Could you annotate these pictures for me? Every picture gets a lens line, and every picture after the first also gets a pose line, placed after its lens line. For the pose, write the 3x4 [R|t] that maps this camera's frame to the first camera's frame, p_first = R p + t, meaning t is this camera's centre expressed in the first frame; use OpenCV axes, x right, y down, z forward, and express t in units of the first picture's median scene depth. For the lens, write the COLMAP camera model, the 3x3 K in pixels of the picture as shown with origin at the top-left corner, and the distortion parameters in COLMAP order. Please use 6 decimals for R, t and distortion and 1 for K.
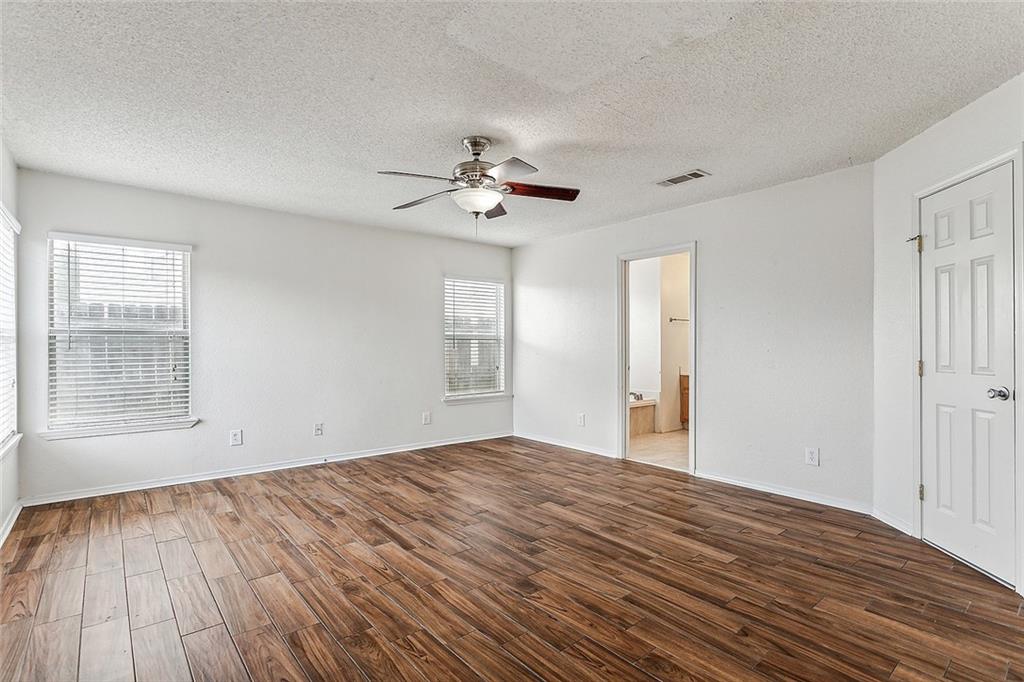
lens RADIAL K [[499.0, 0, 510.7], [0, 499.0, 355.4], [0, 0, 1]] dist [-0.001073, -0.000057]
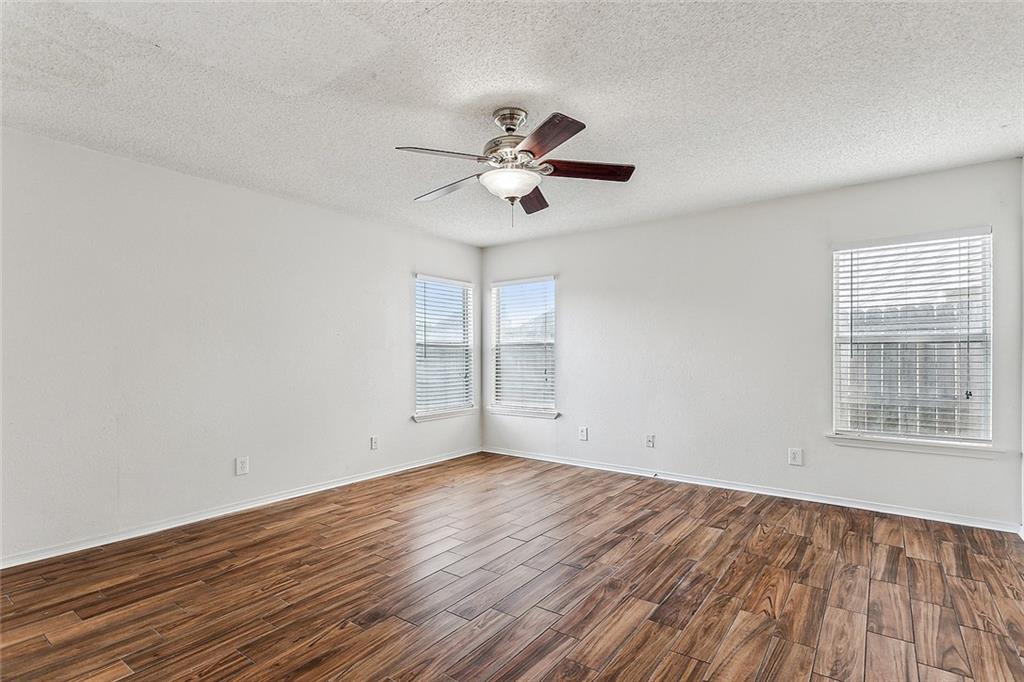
lens RADIAL K [[499.0, 0, 510.7], [0, 499.0, 355.4], [0, 0, 1]] dist [-0.001073, -0.000057]
pose [[0.229263, -0.000455, -0.973364, 0.595552], [-0.017163, 0.999843, -0.004510, -0.009017], [0.973213, 0.017740, 0.229220, 0.632023]]
